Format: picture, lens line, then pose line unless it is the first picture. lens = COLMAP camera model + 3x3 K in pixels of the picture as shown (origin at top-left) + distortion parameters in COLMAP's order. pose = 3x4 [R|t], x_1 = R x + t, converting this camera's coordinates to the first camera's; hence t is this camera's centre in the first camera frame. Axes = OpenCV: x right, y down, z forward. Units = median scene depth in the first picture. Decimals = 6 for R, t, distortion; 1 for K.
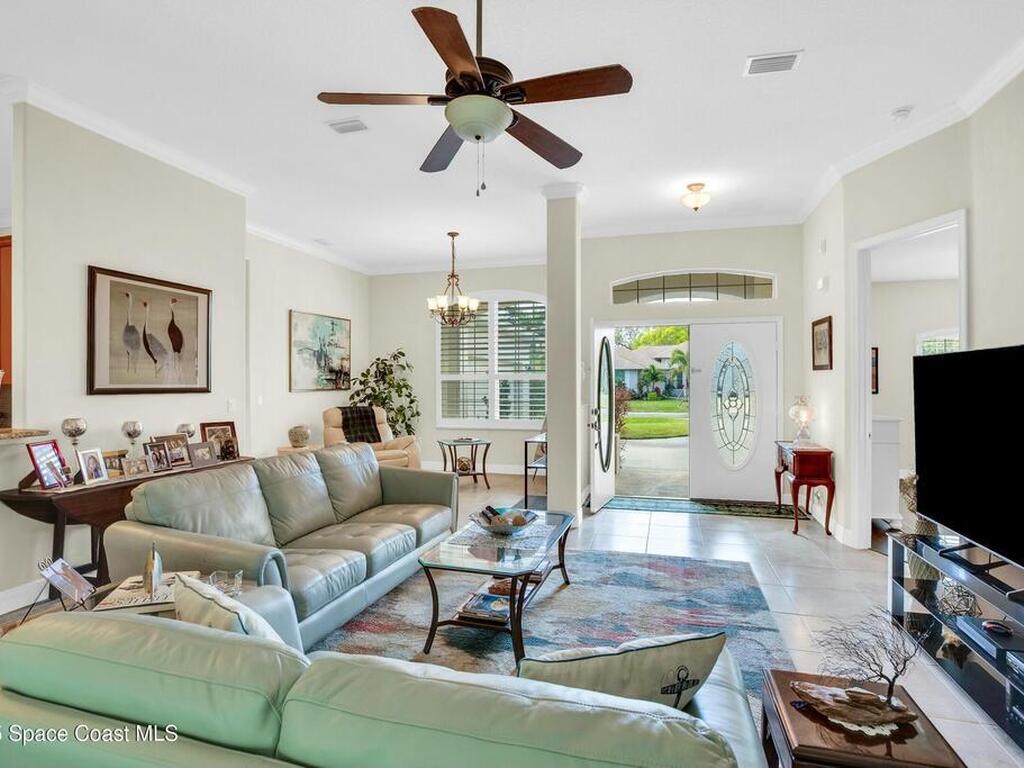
lens RADIAL K [[523.2, 0, 515.5], [0, 523.2, 383.1], [0, 0, 1]] dist [-0.042876, 0.013413]
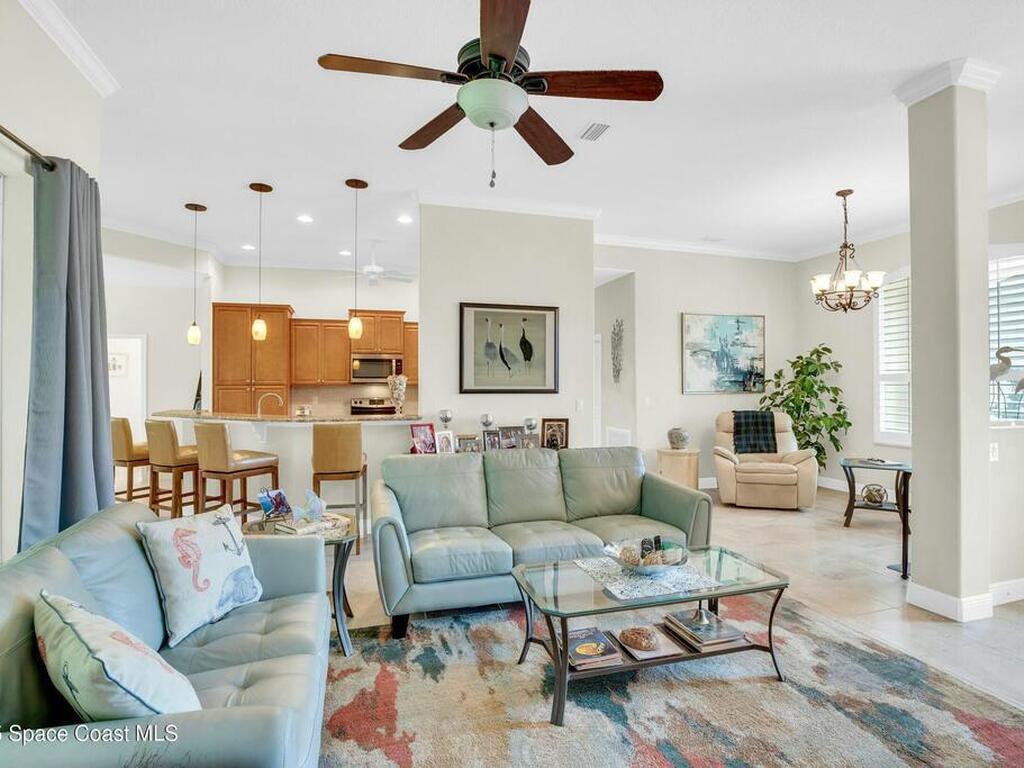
lens RADIAL K [[523.2, 0, 515.5], [0, 523.2, 383.1], [0, 0, 1]] dist [-0.042876, 0.013413]
pose [[0.549968, -0.002314, -0.835183, 0.246500], [-0.000072, 0.999996, -0.002818, -0.001337], [0.835186, 0.001610, 0.549966, 0.176107]]
